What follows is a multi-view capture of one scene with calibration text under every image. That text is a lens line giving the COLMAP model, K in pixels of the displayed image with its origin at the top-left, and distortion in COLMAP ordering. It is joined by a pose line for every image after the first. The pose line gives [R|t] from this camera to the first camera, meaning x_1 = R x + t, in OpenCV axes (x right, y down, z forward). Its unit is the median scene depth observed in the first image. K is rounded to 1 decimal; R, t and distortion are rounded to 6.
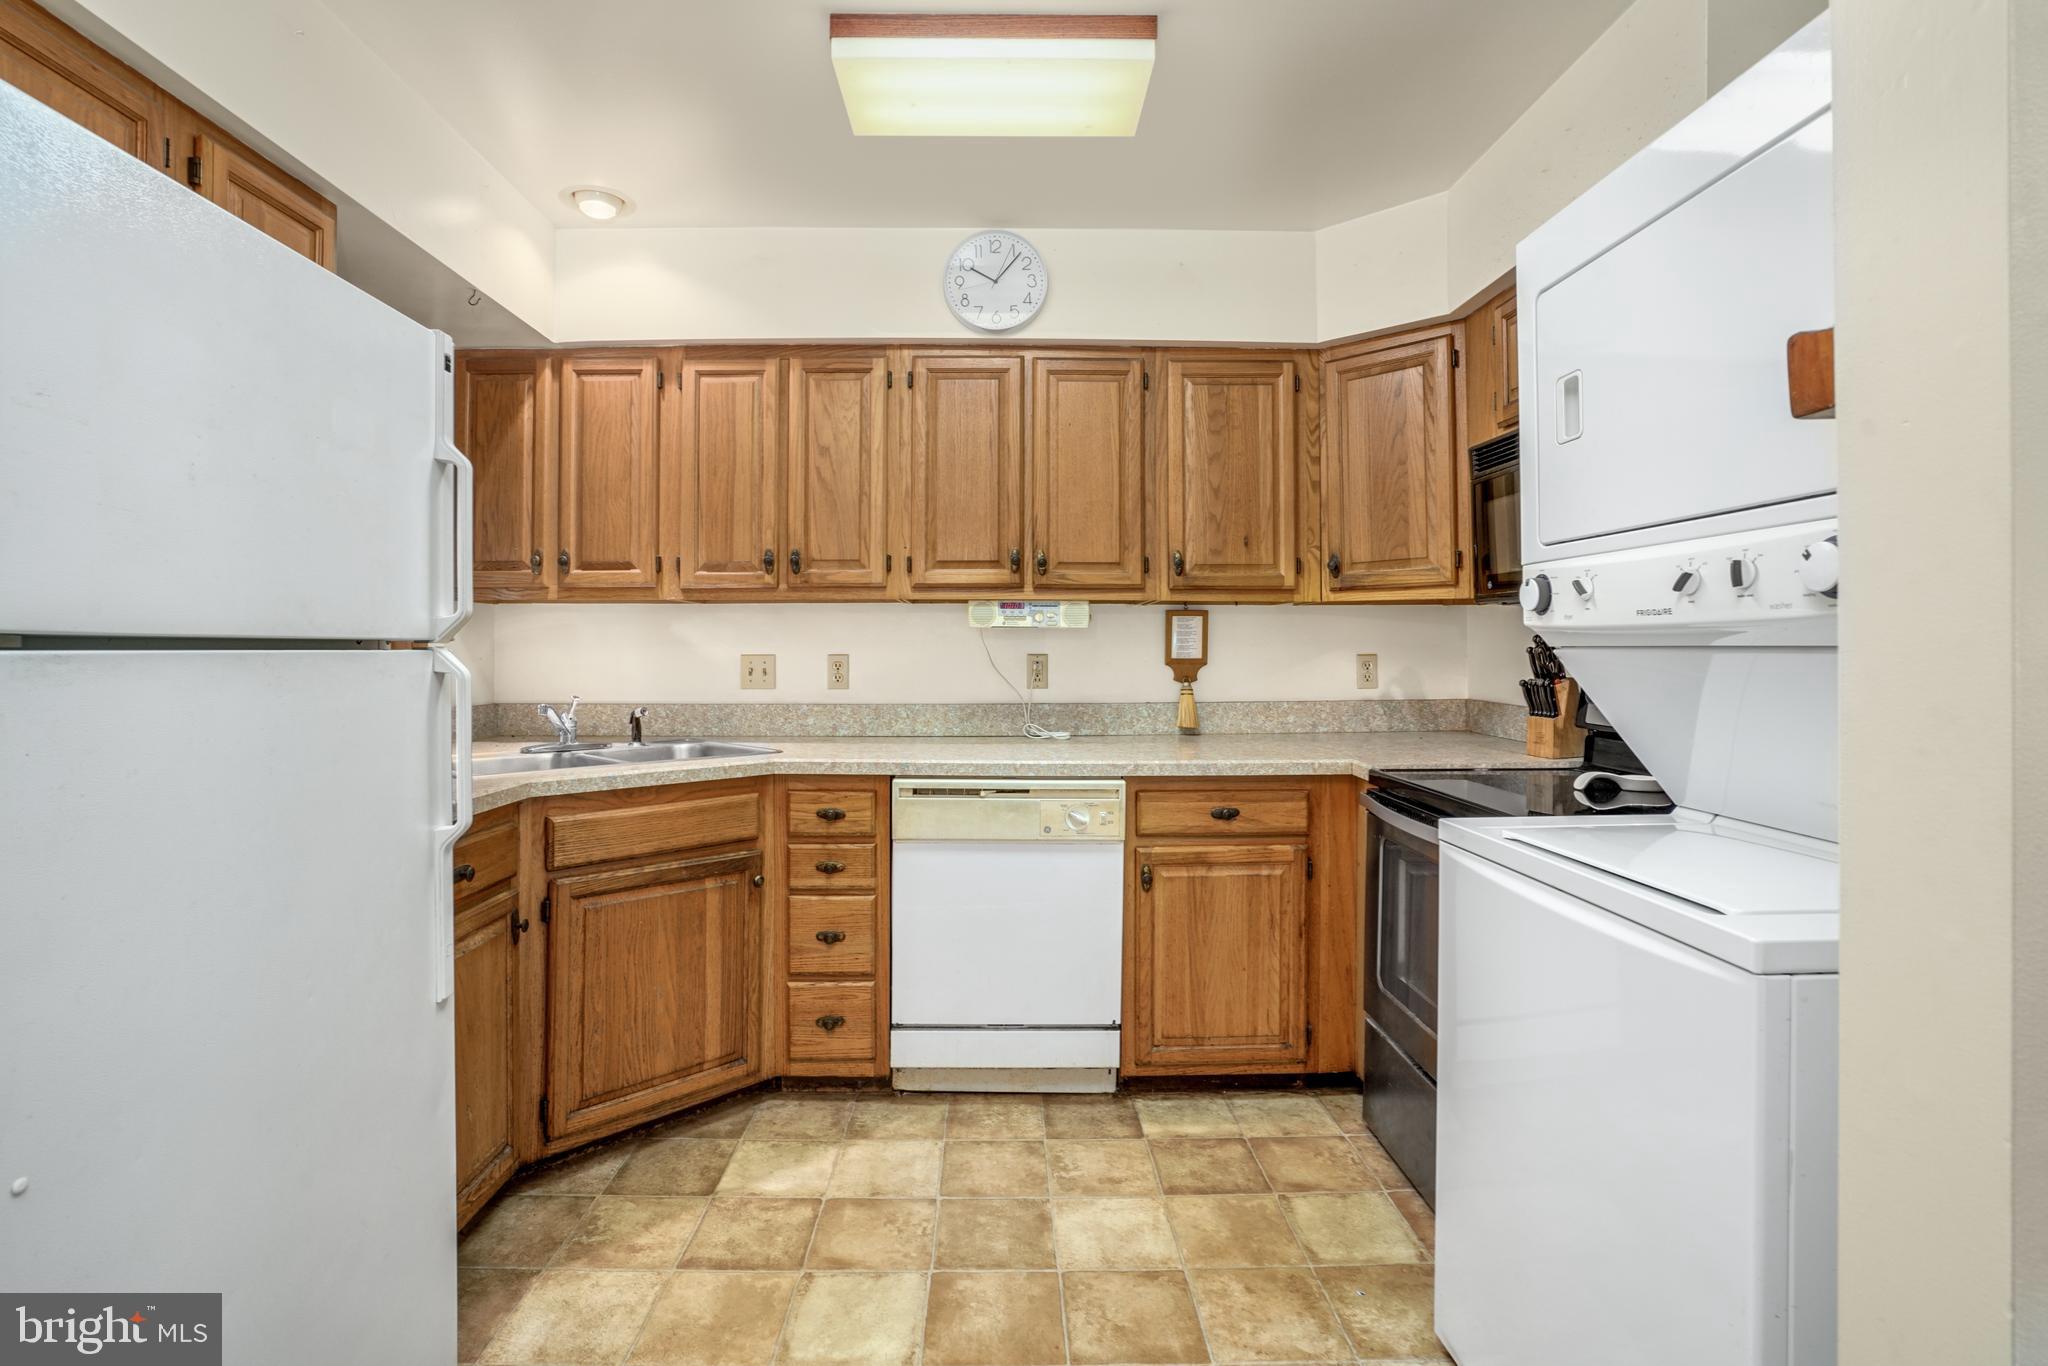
lens RADIAL K [[1061.3, 0, 1018.3], [0, 1061.3, 662.4], [0, 0, 1]] dist [-0.042124, -0.000051]
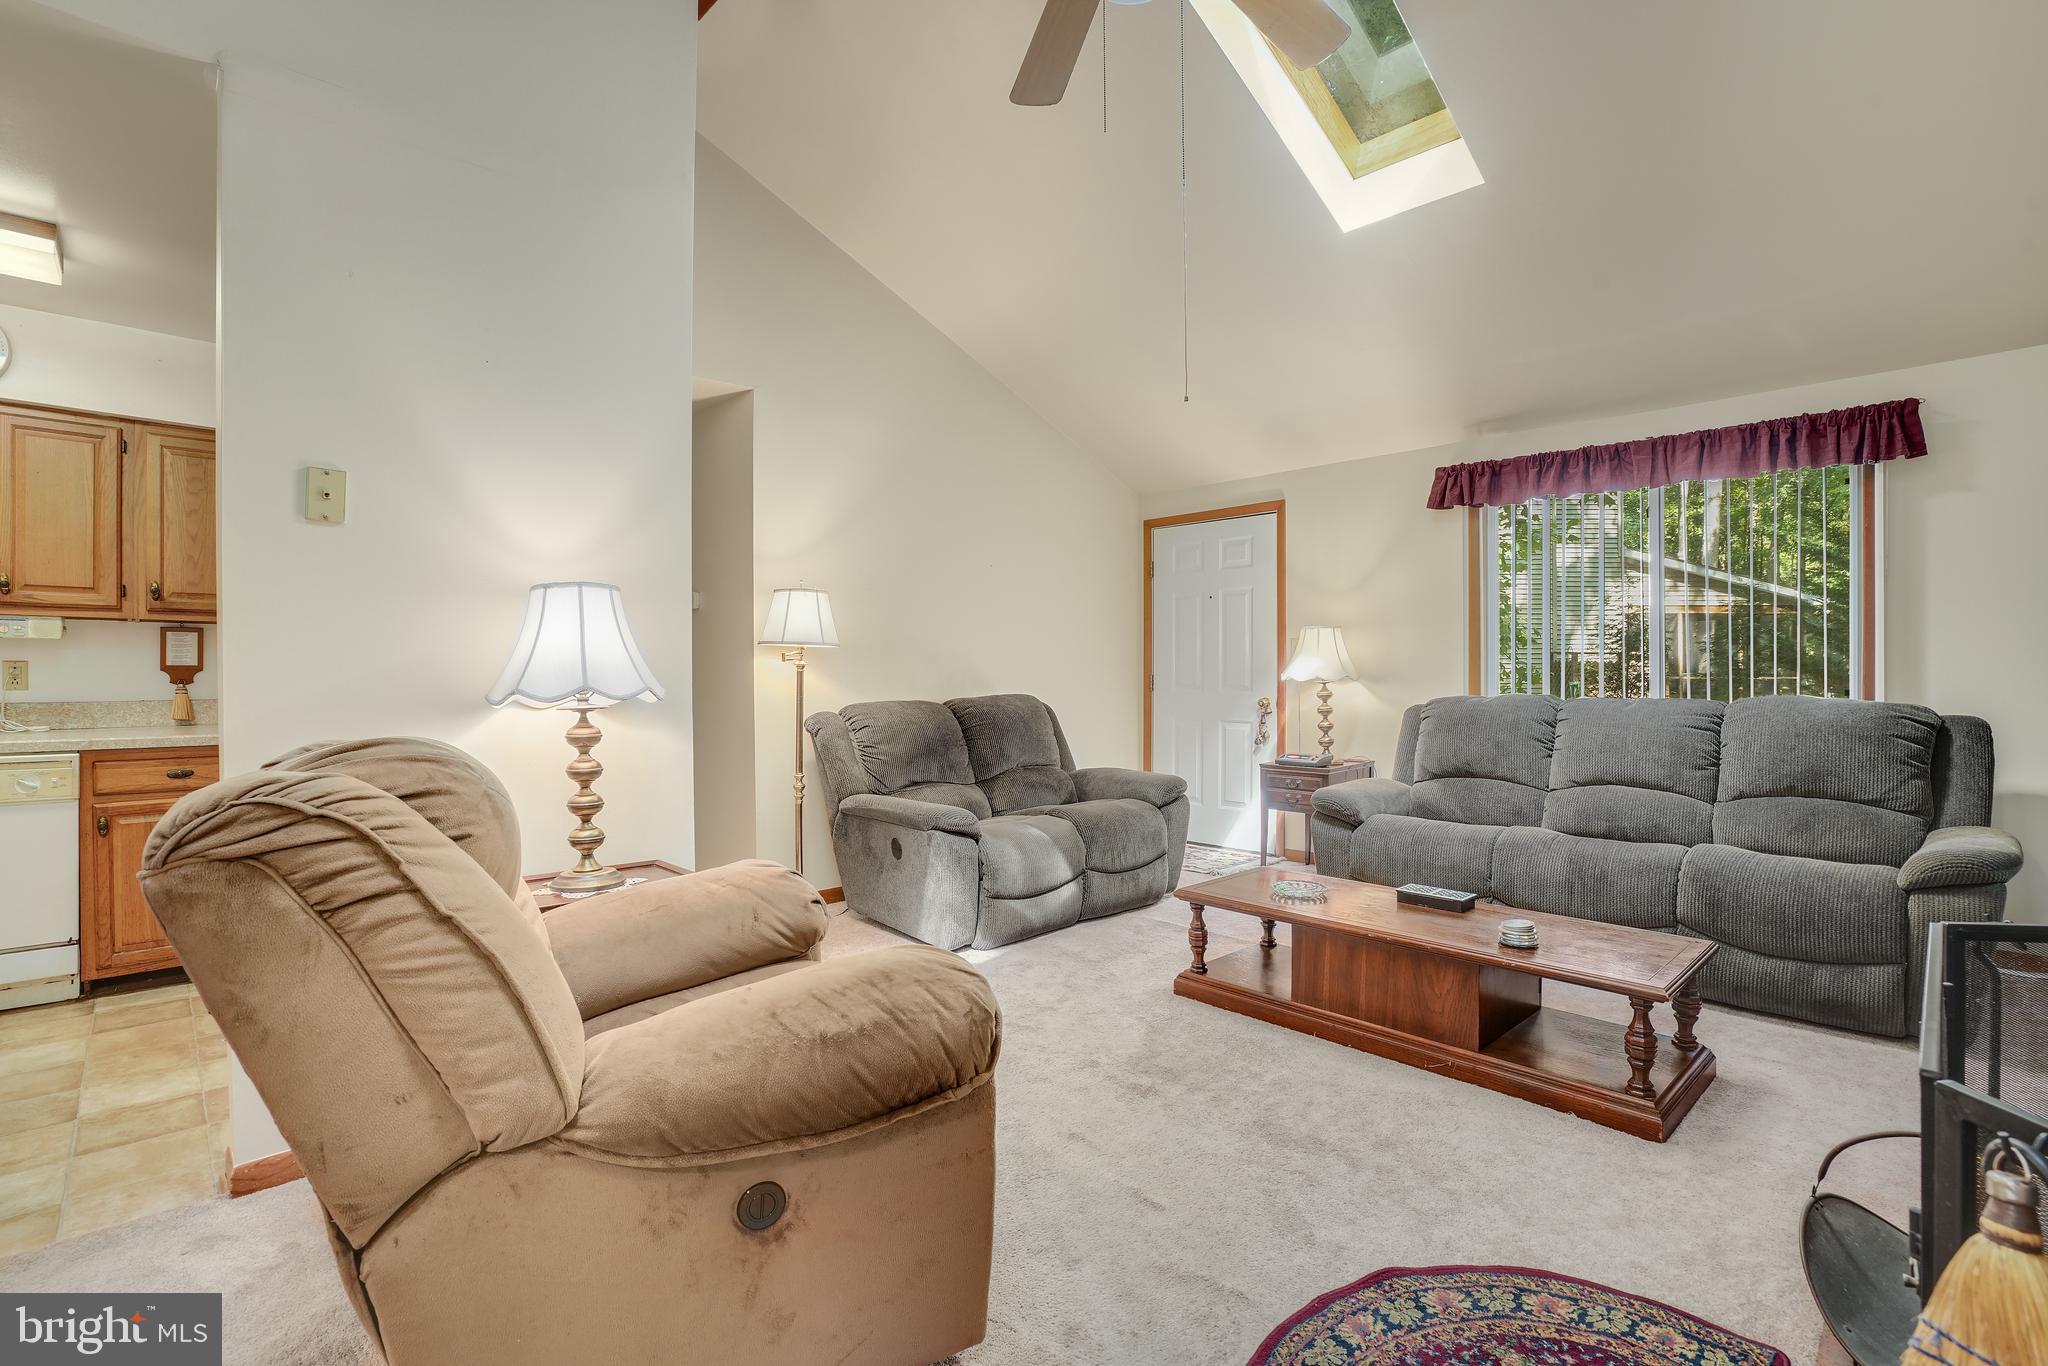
lens RADIAL K [[945.8, 0, 1029.1], [0, 945.8, 687.4], [0, 0, 1]] dist [-0.017606, -0.000050]
pose [[0.730270, -0.007268, 0.683120, 0.153462], [0.005937, 0.999973, 0.004292, 0.026755], [-0.683133, 0.000921, 0.730294, -0.572329]]
